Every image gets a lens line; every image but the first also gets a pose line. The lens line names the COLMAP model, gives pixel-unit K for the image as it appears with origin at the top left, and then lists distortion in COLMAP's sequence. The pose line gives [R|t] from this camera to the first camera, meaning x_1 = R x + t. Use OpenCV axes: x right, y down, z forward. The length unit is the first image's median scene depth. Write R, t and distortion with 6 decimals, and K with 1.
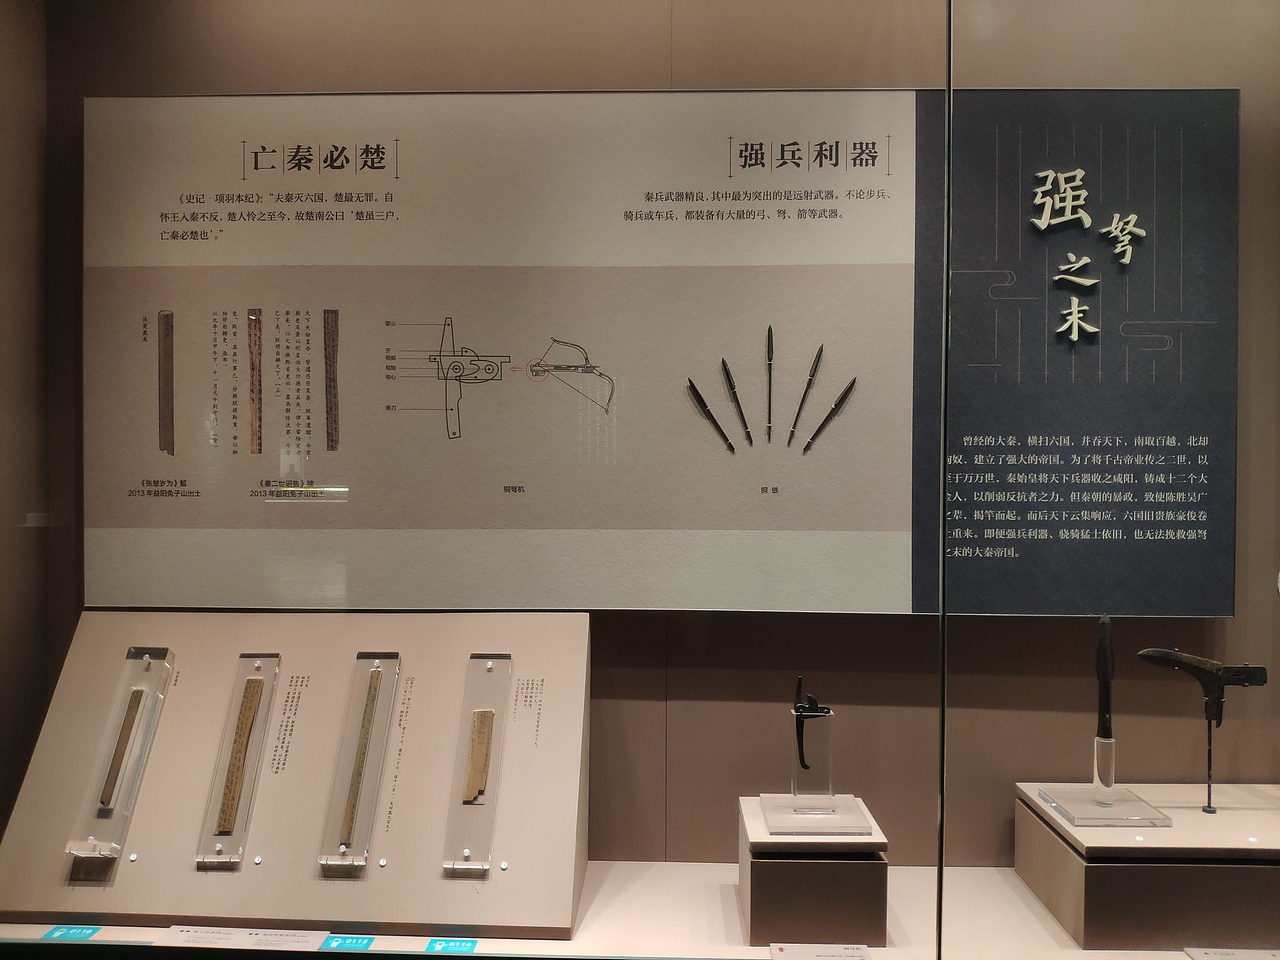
lens RADIAL K [[1004.5, 0, 636.2], [0, 1004.5, 491.4], [0, 0, 1]] dist [0.008516, -0.019012]
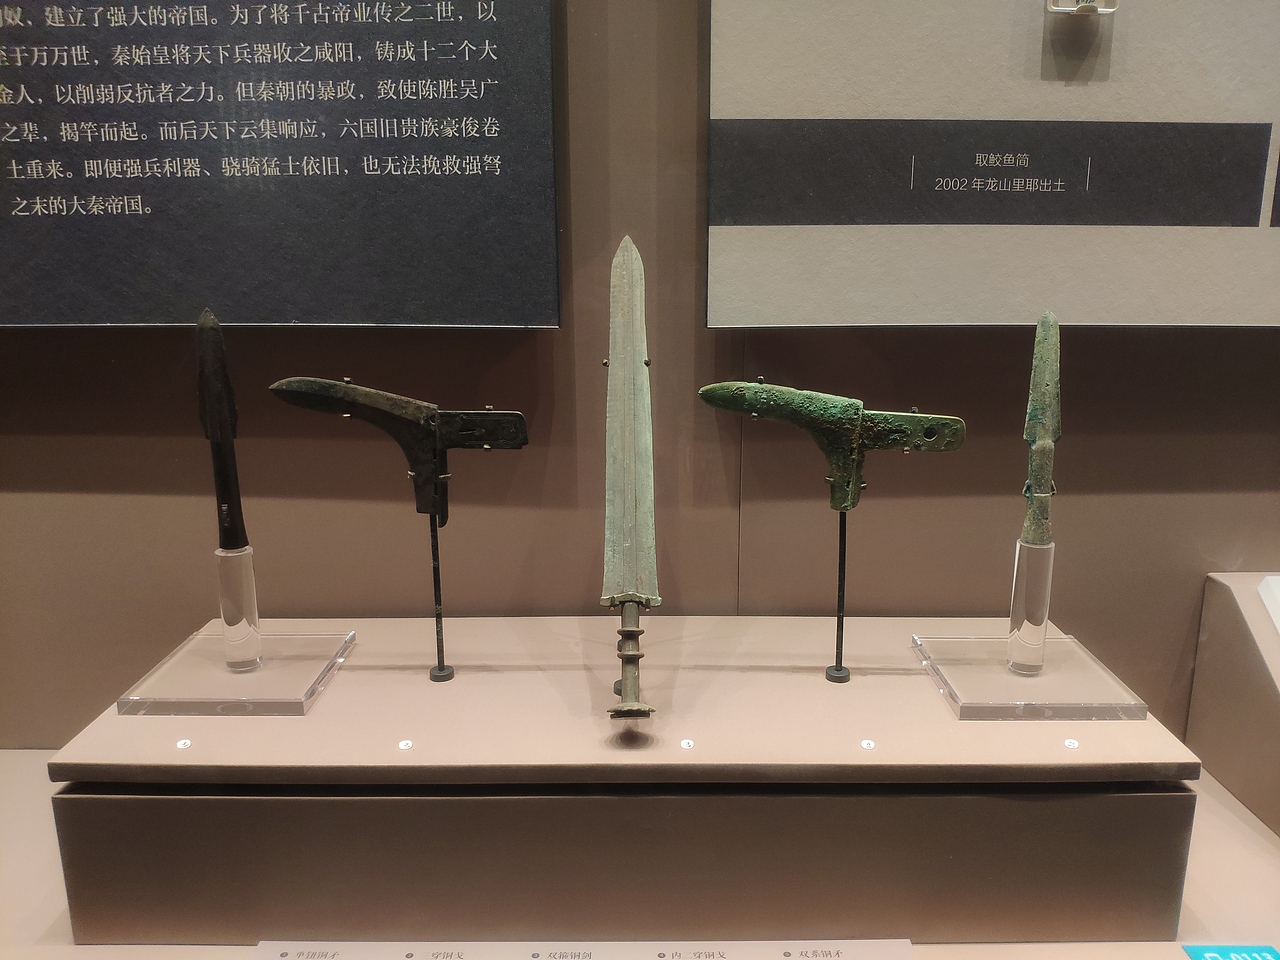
lens RADIAL K [[1004.5, 0, 639.3], [0, 1004.5, 469.1], [0, 0, 1]] dist [0.008516, -0.019012]
pose [[0.999902, -0.012237, 0.006752, 0.633214], [0.010680, 0.980619, 0.195634, 0.096542], [-0.009015, -0.195543, 0.980654, 0.455761]]
